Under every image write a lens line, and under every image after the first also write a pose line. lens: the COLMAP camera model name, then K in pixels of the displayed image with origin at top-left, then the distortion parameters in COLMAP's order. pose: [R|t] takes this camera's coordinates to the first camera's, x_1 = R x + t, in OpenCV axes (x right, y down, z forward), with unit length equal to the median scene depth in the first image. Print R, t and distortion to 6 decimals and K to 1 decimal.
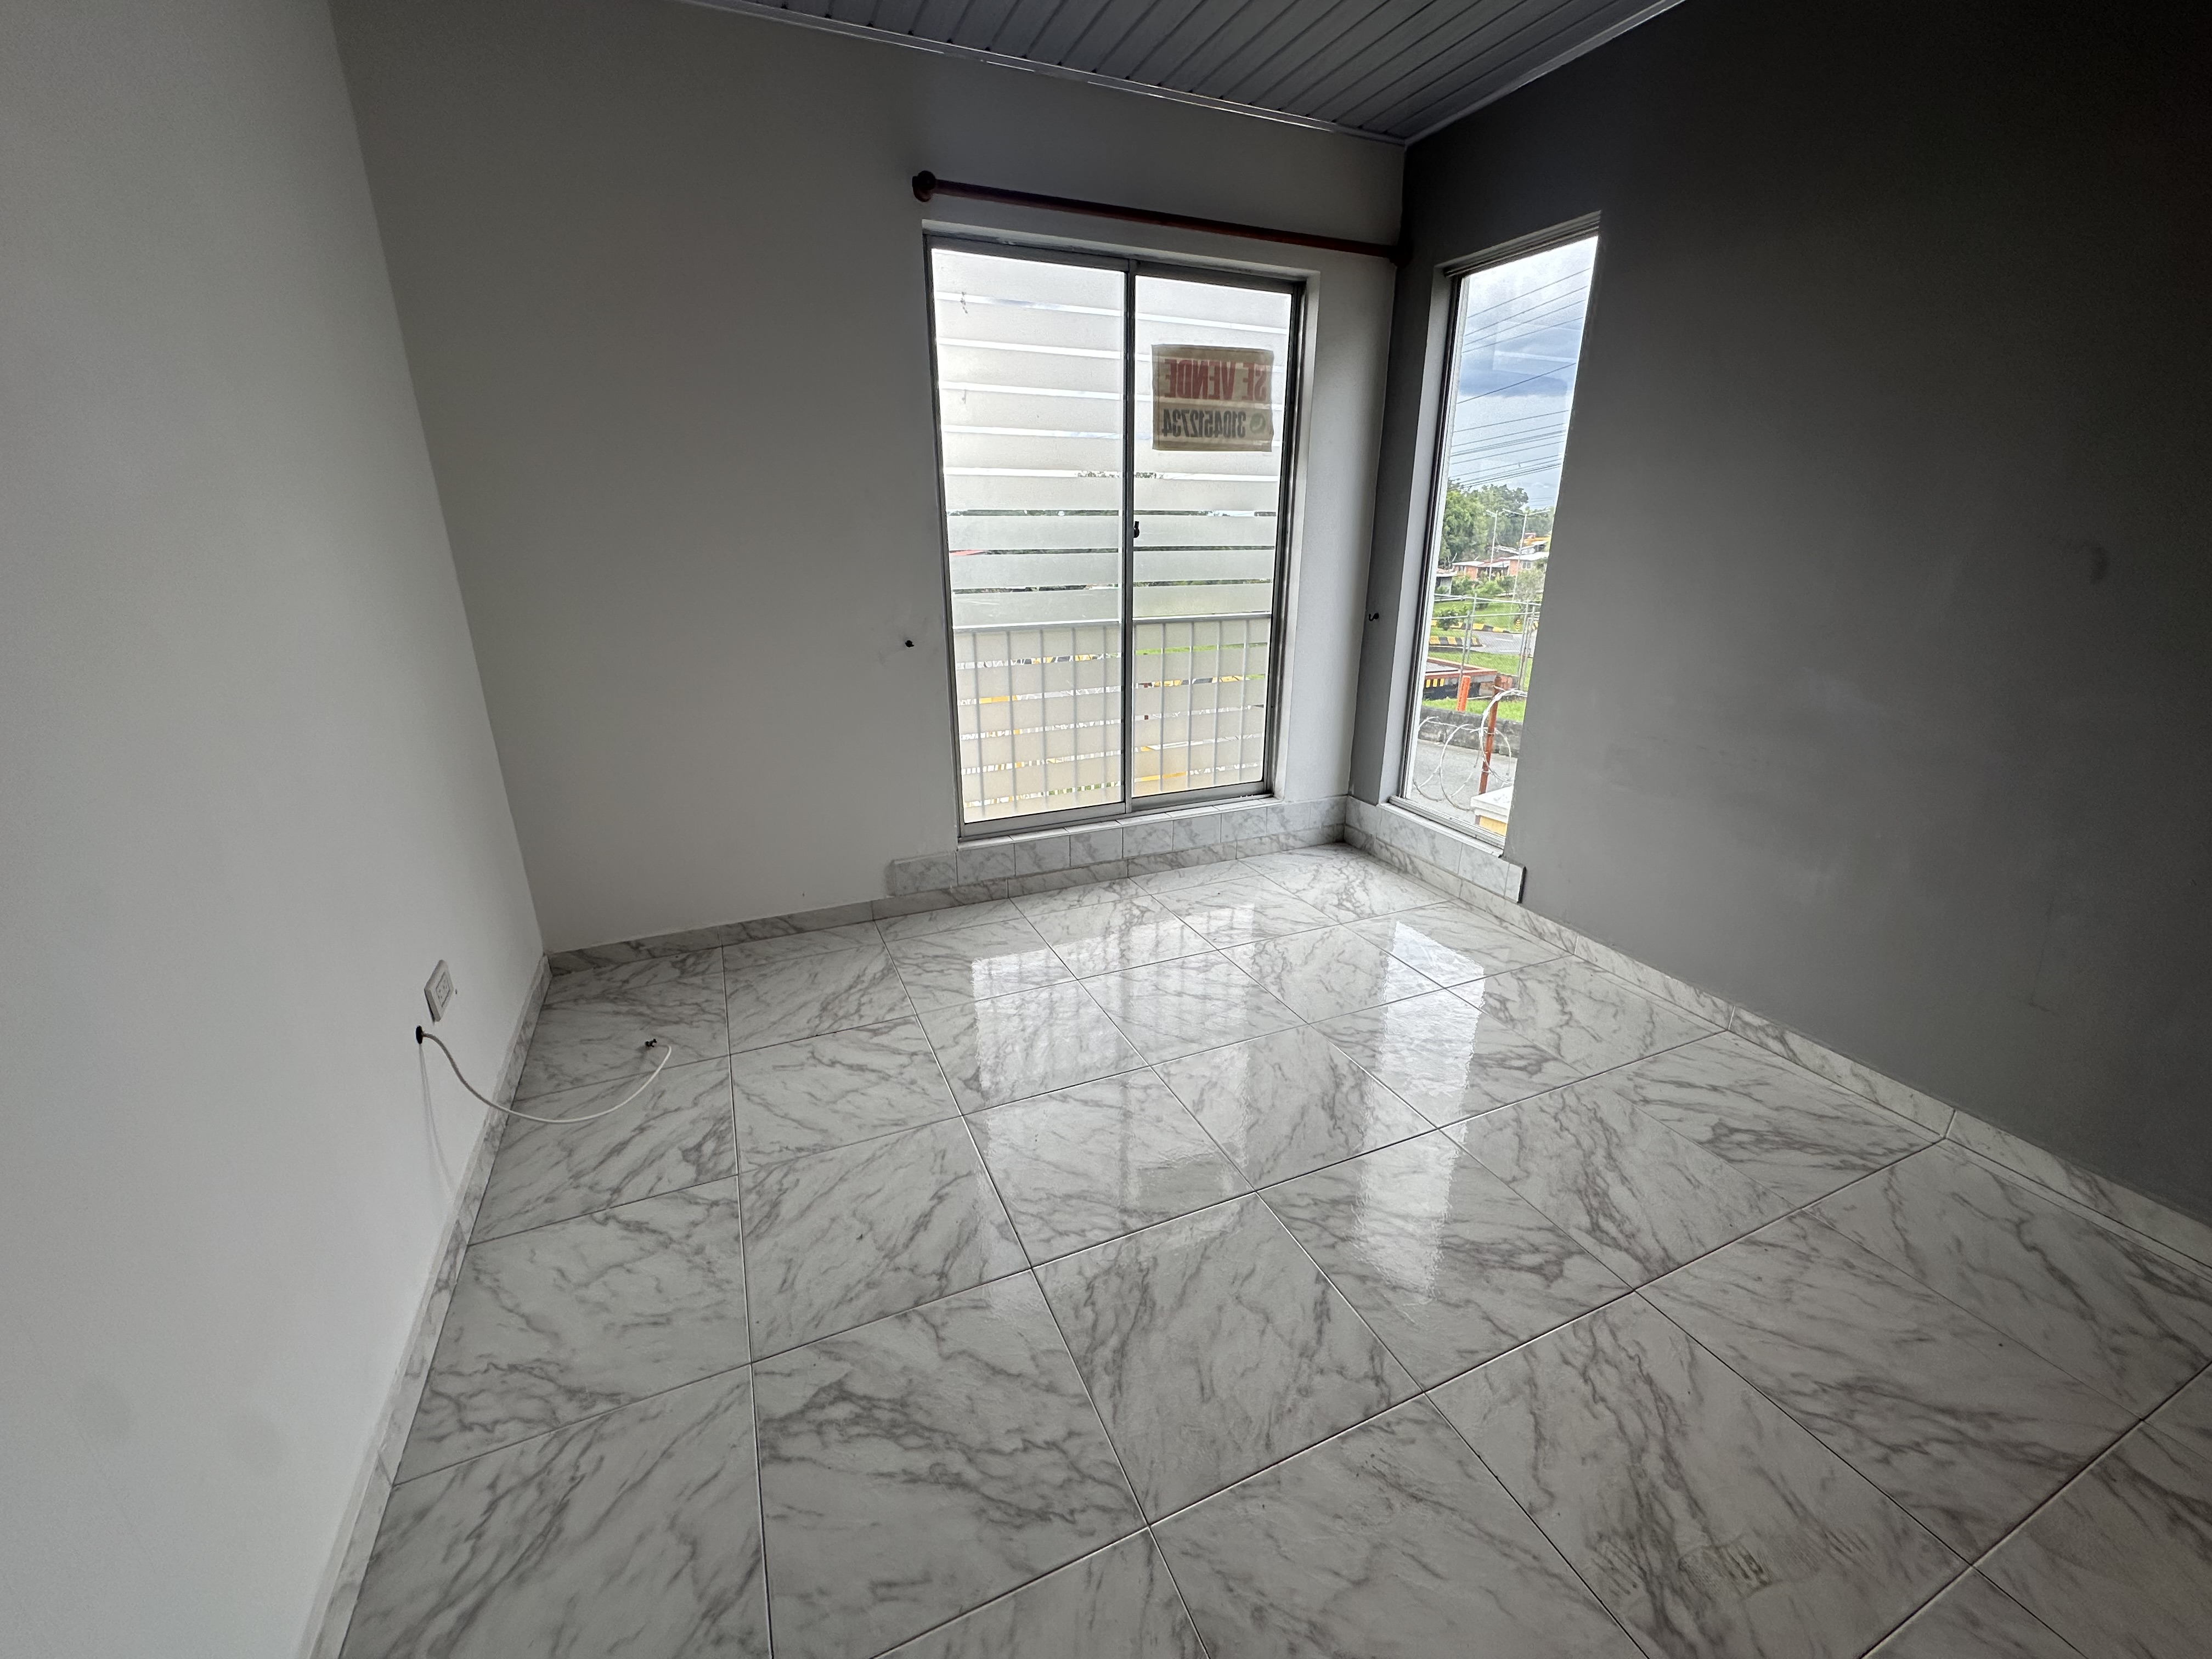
lens RADIAL K [[882.9, 0, 1106.3], [0, 882.9, 827.1], [0, 0, 1]] dist [-0.006572, 0.002040]
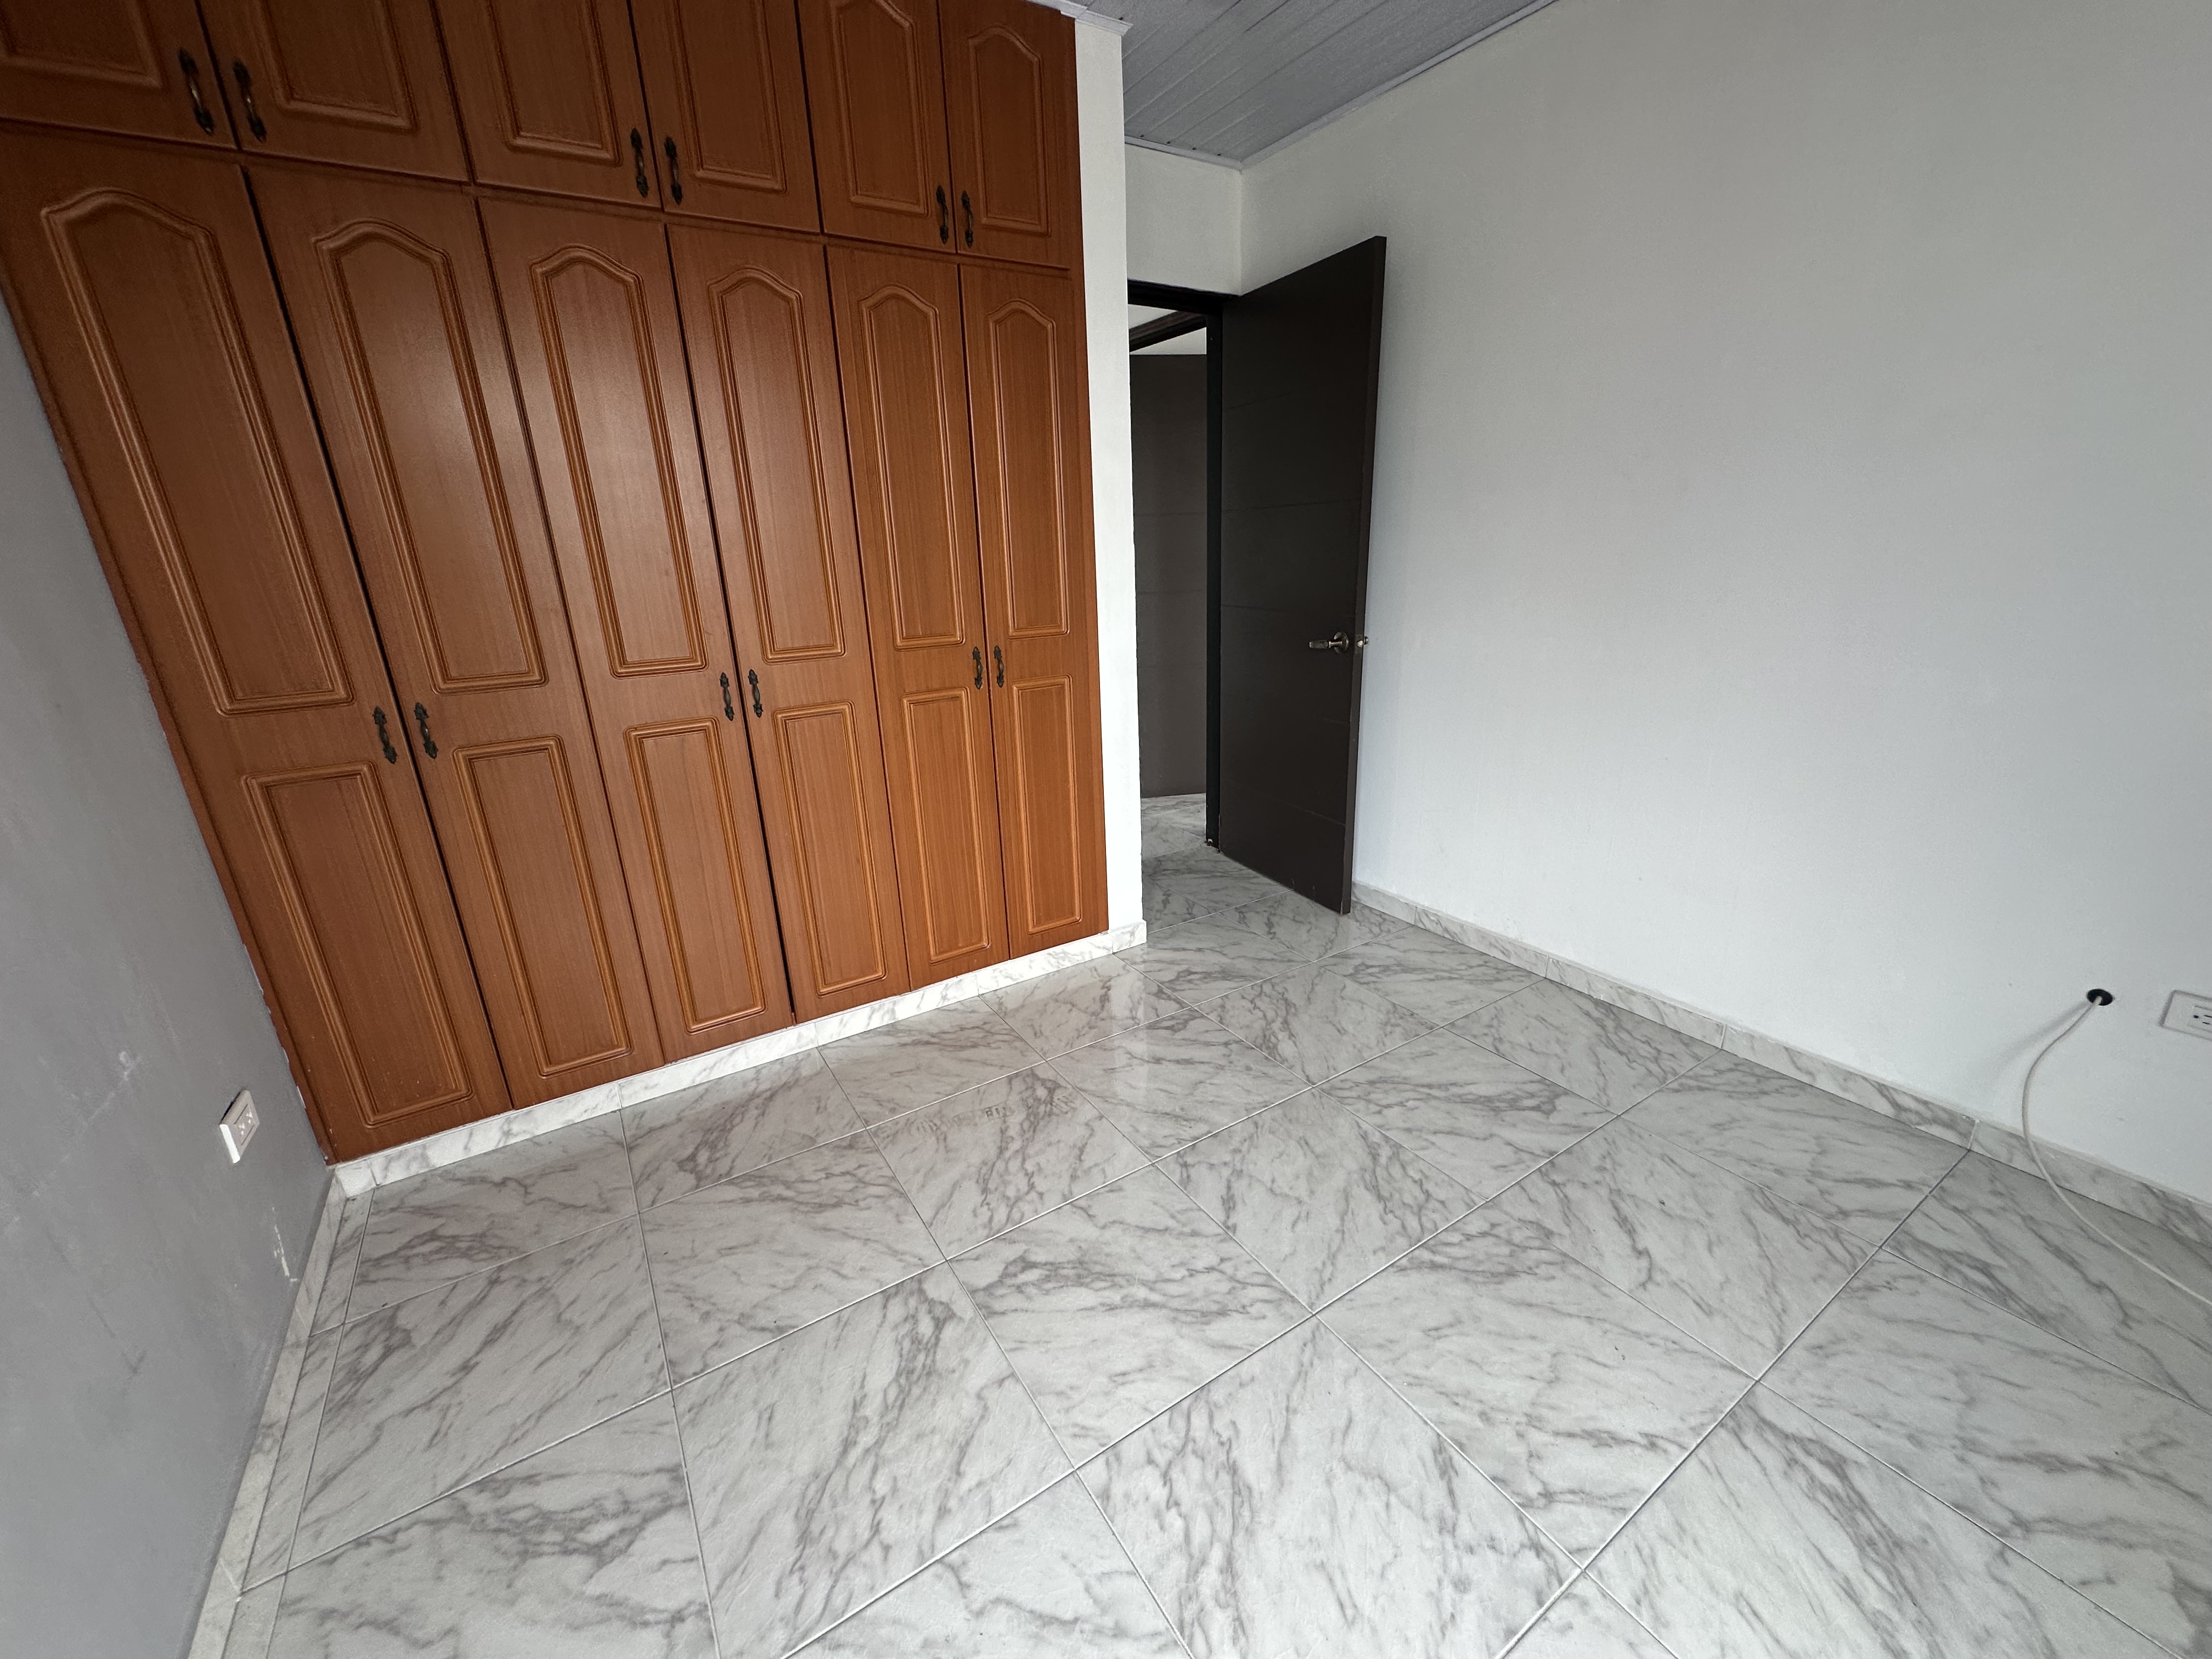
lens RADIAL K [[882.9, 0, 1106.3], [0, 882.9, 827.1], [0, 0, 1]] dist [-0.006572, 0.002040]
pose [[-0.987984, 0.081620, -0.131245, 0.466616], [-0.014031, 0.798309, 0.602084, -0.501648], [0.153916, 0.596691, -0.787572, 1.439140]]
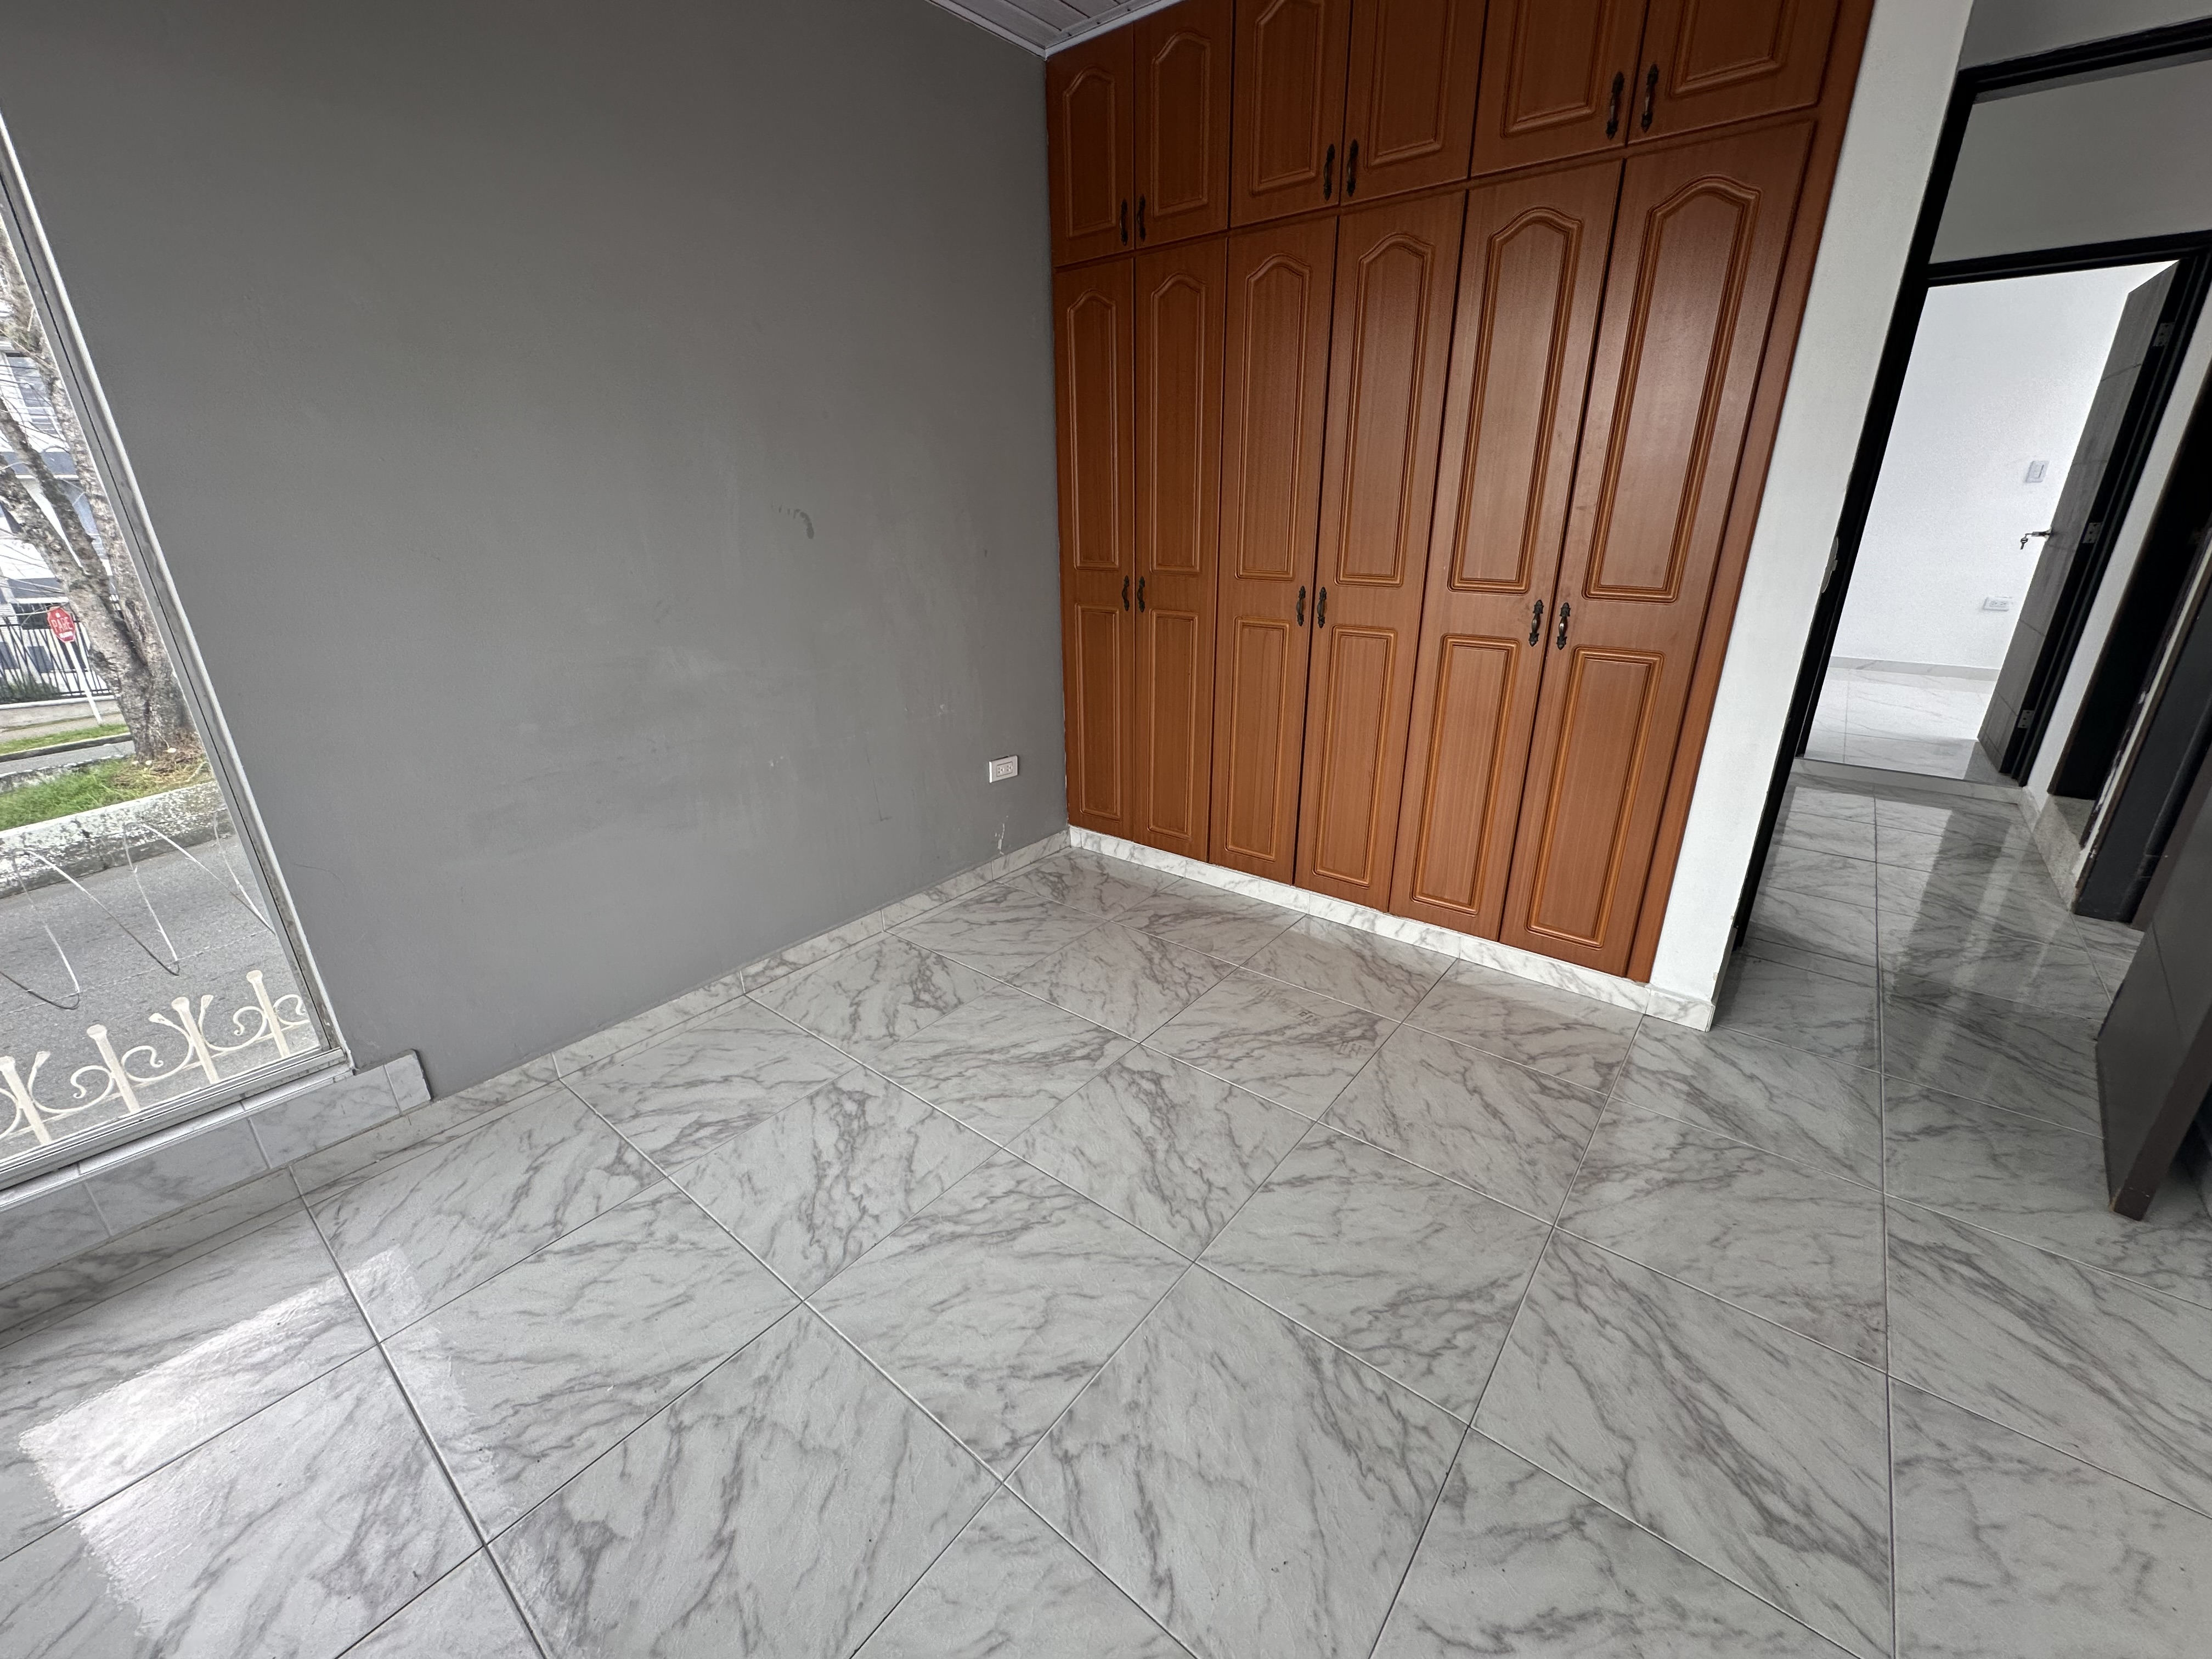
lens RADIAL K [[882.9, 0, 1106.3], [0, 882.9, 827.1], [0, 0, 1]] dist [-0.006572, 0.002040]
pose [[-0.460531, -0.306440, 0.833070, -0.411709], [0.302978, 0.827888, 0.472023, -0.409121], [-0.834336, 0.469783, -0.288423, 1.189538]]
